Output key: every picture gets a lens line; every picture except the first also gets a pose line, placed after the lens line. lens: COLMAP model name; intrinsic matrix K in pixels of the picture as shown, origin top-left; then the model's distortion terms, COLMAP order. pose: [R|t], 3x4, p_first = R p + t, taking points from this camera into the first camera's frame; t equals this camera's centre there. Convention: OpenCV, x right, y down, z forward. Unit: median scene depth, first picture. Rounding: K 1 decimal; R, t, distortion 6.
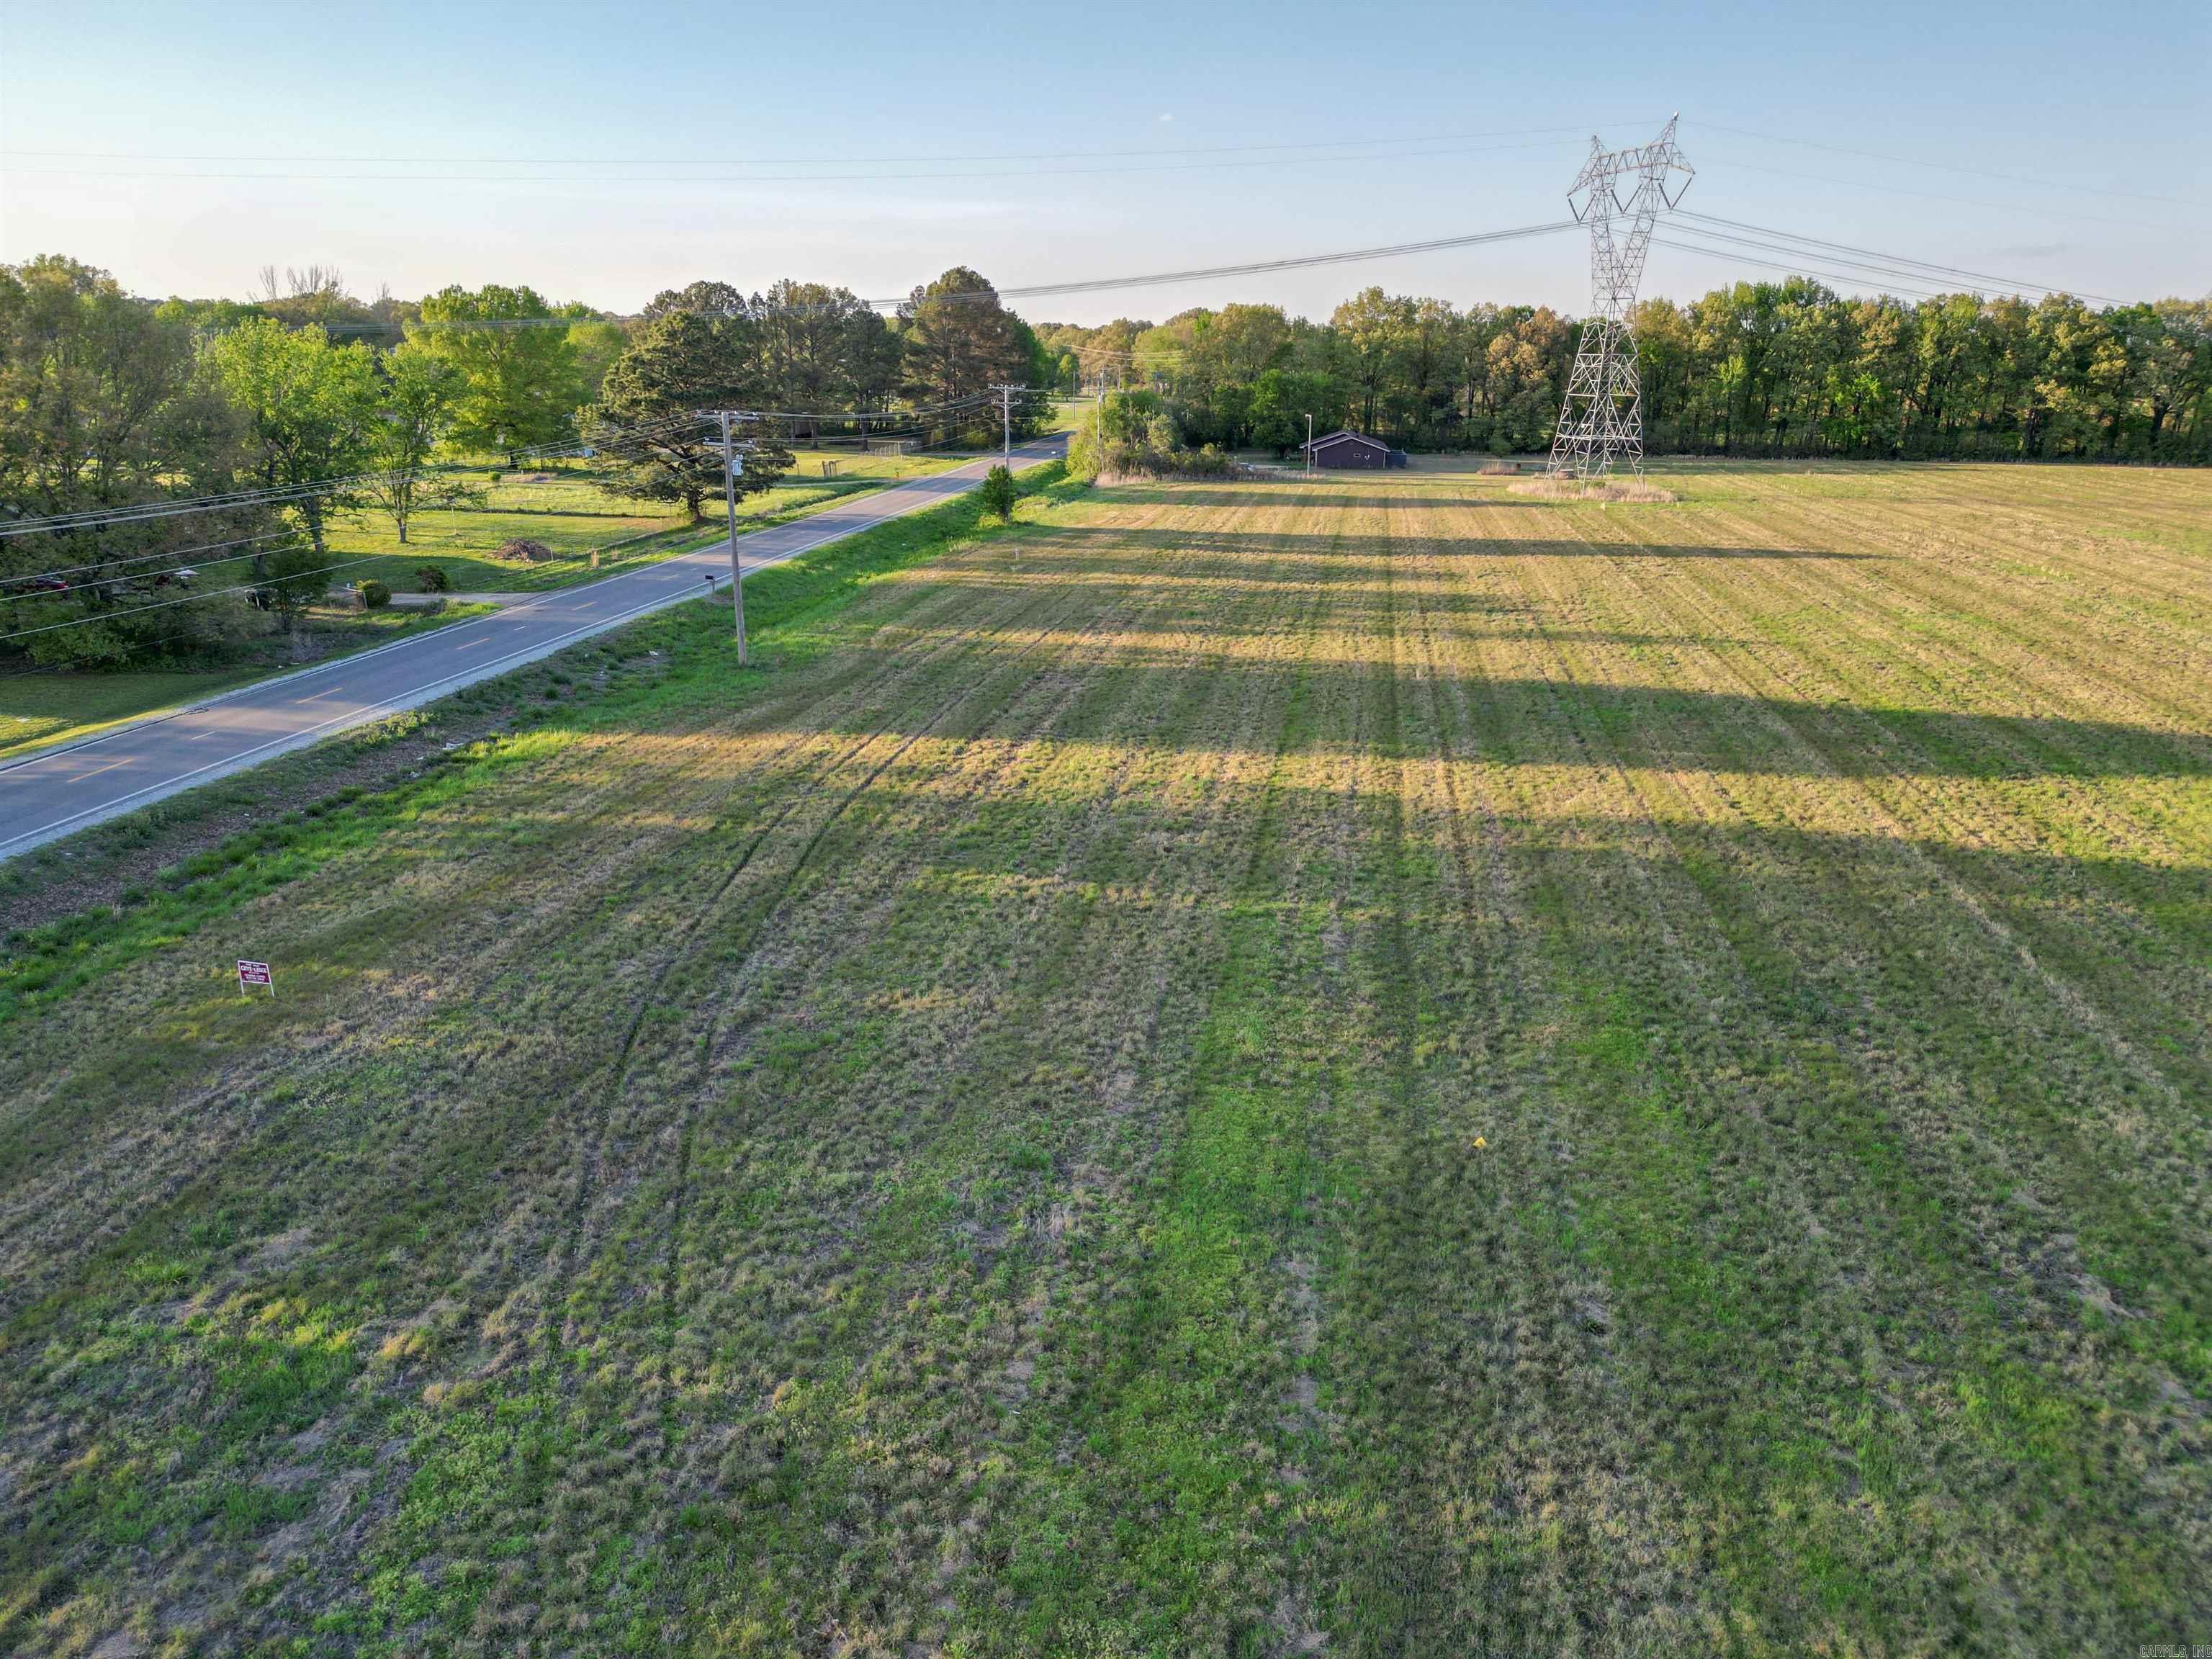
lens RADIAL K [[1548.3, 0, 1120.0], [0, 1548.3, 846.6], [0, 0, 1]] dist [0.071154, -0.066669]
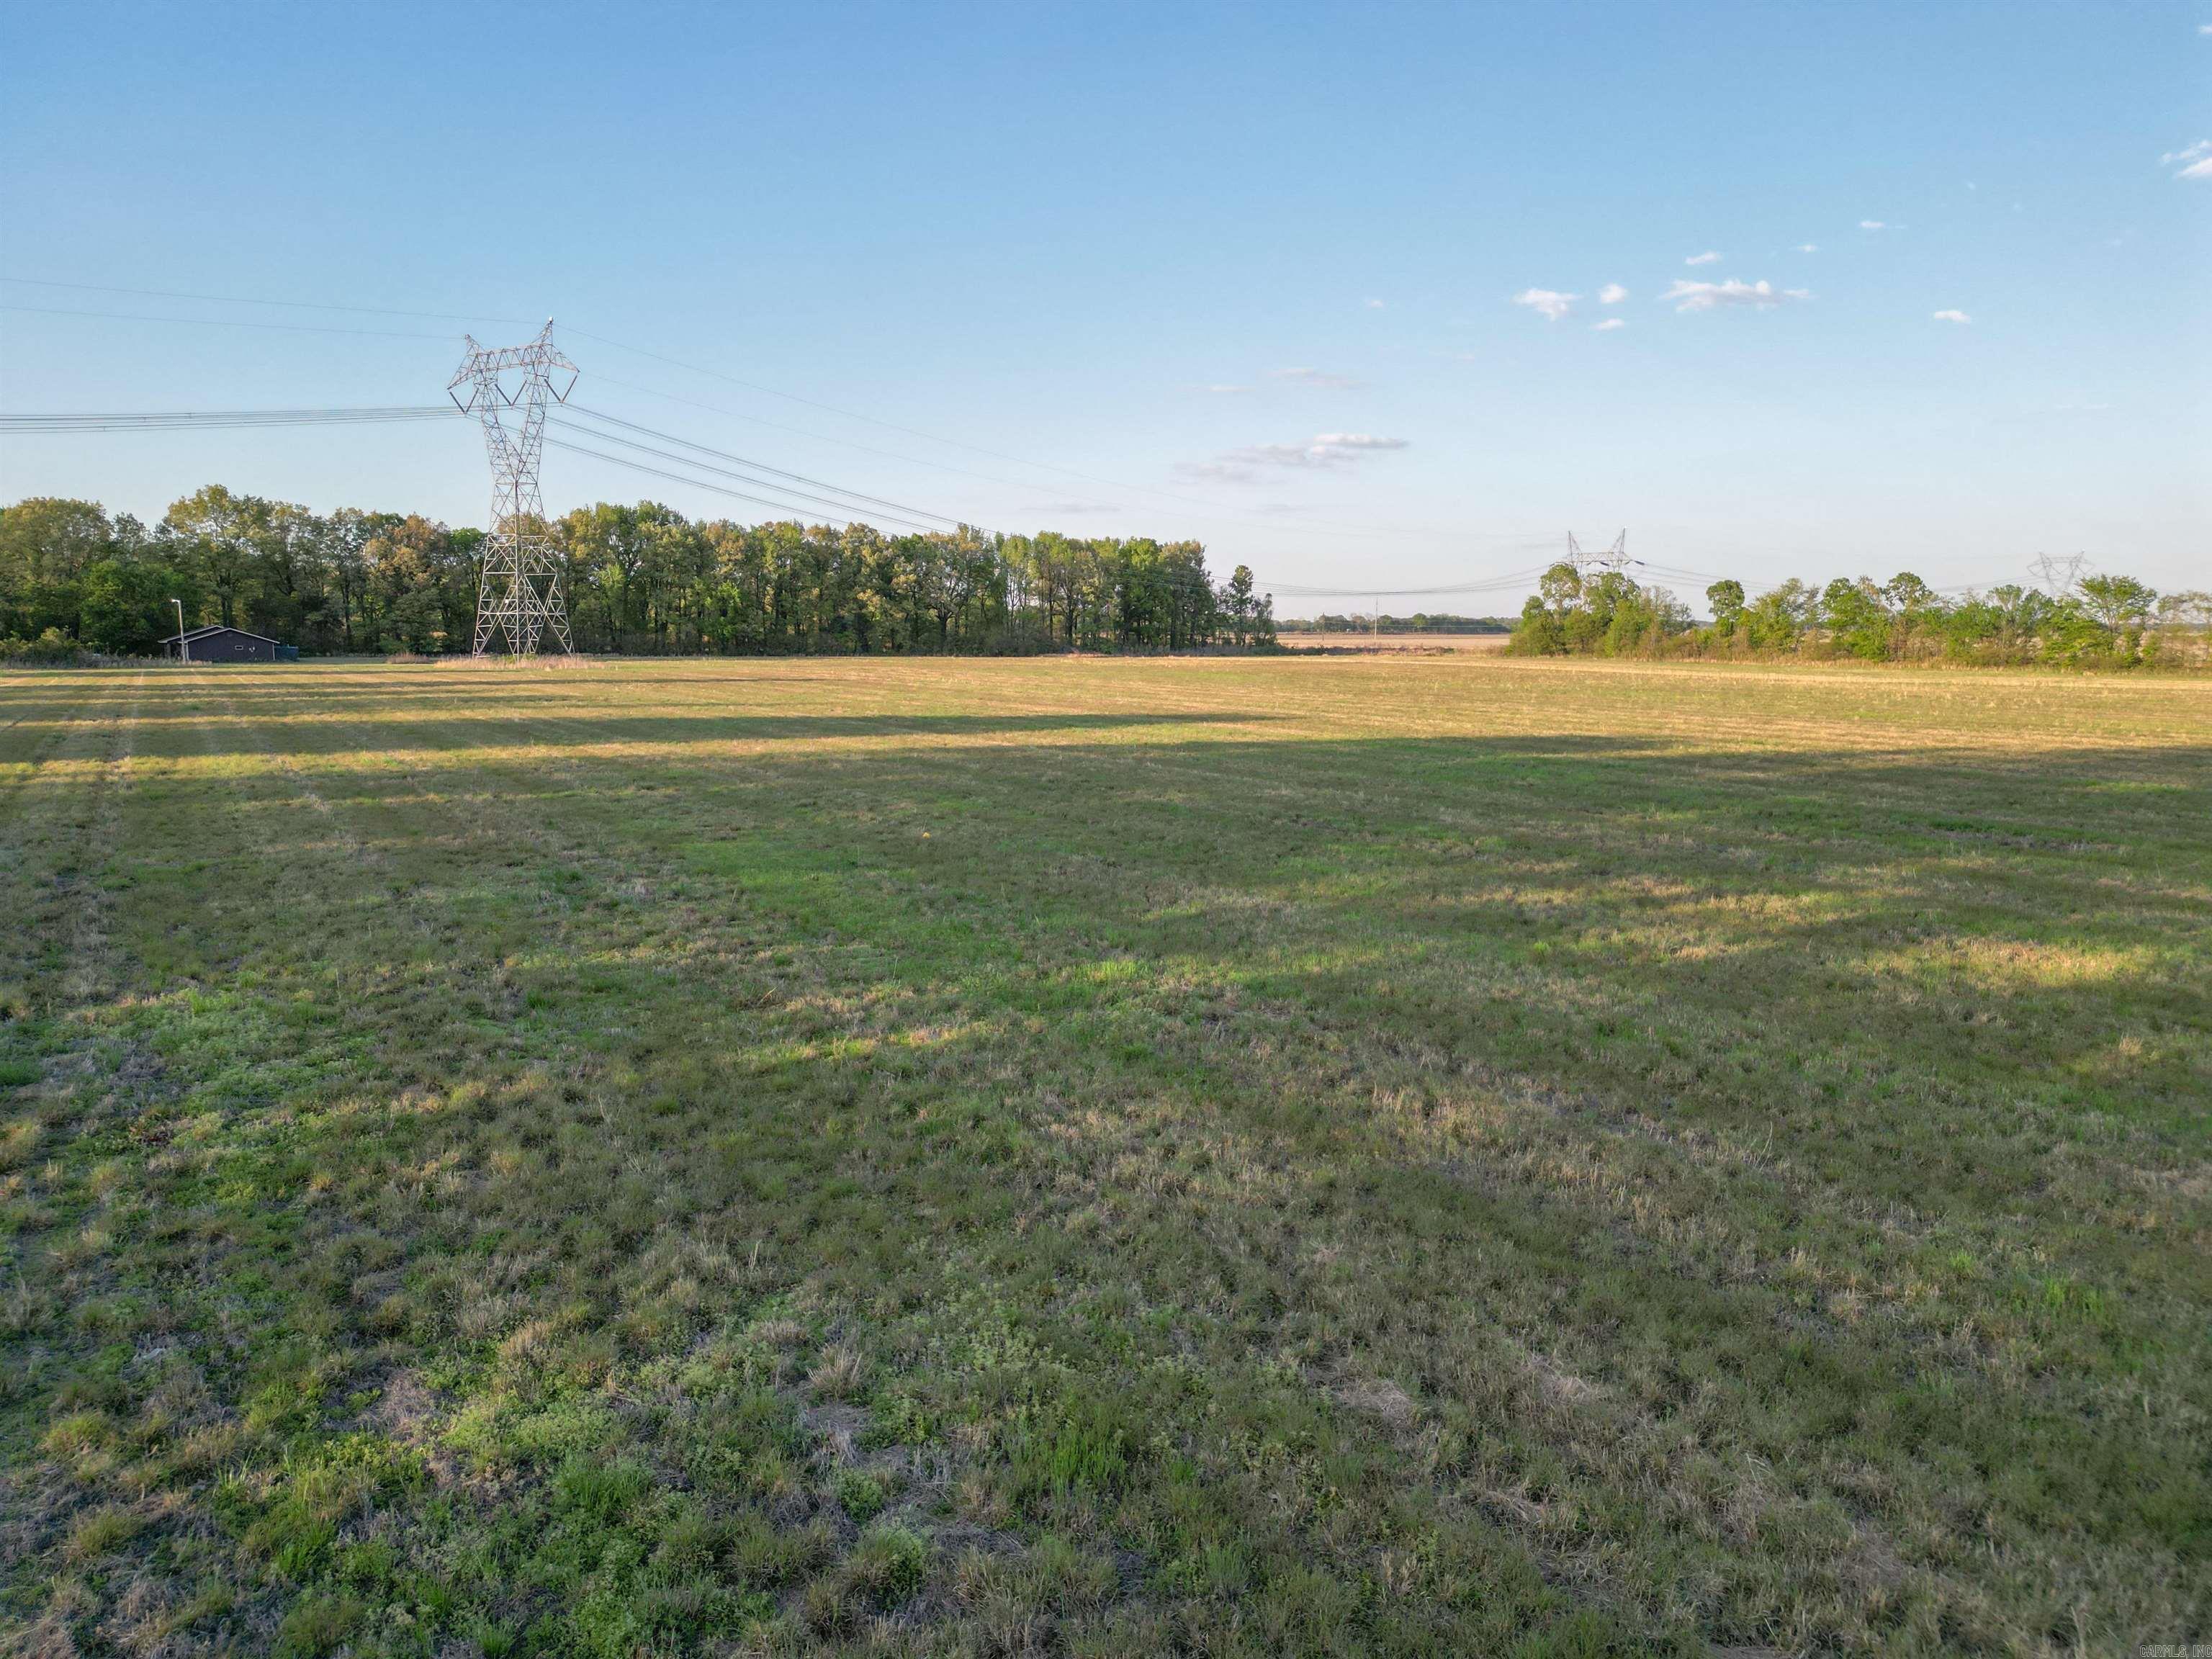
lens RADIAL K [[1548.3, 0, 1112.7], [0, 1548.3, 835.2], [0, 0, 1]] dist [0.071154, -0.066669]
pose [[0.759392, -0.094877, 0.643678, -0.157184], [0.204600, 0.973945, -0.097822, 0.126170], [-0.617626, 0.205982, 0.759019, 0.029343]]
